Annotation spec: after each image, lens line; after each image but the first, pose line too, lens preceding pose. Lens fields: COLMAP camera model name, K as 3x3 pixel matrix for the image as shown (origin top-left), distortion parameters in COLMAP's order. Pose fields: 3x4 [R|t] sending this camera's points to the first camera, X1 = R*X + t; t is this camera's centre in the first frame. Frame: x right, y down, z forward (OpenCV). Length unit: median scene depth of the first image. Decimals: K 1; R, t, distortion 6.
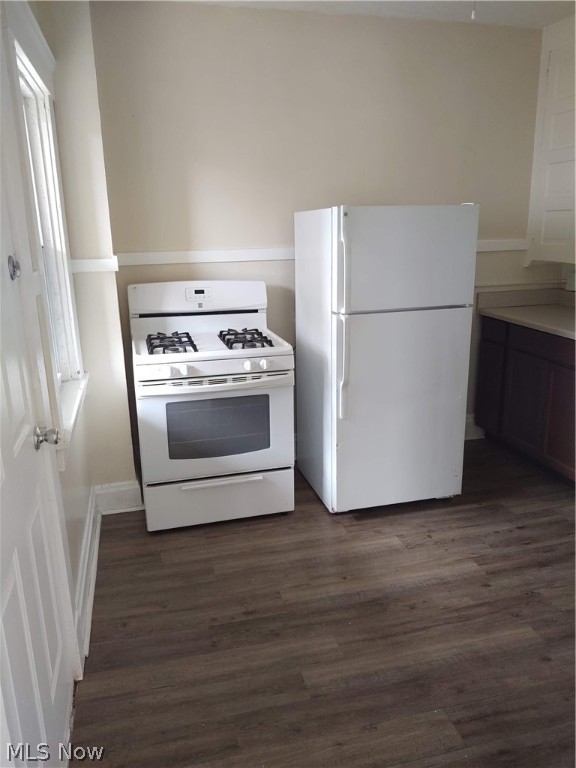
lens RADIAL K [[595.7, 0, 287.9], [0, 595.7, 383.3], [0, 0, 1]] dist [0.023502, -0.035833]
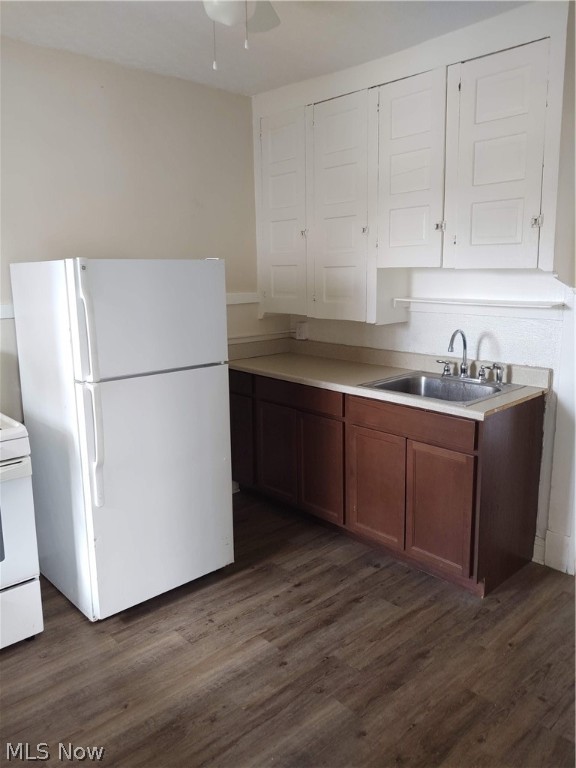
lens RADIAL K [[595.7, 0, 295.6], [0, 595.7, 372.8], [0, 0, 1]] dist [0.023502, -0.035833]
pose [[0.883758, -0.072924, 0.462227, -0.038466], [0.117678, 0.990672, -0.068701, -0.035697], [-0.452906, 0.115109, 0.884096, 0.111580]]
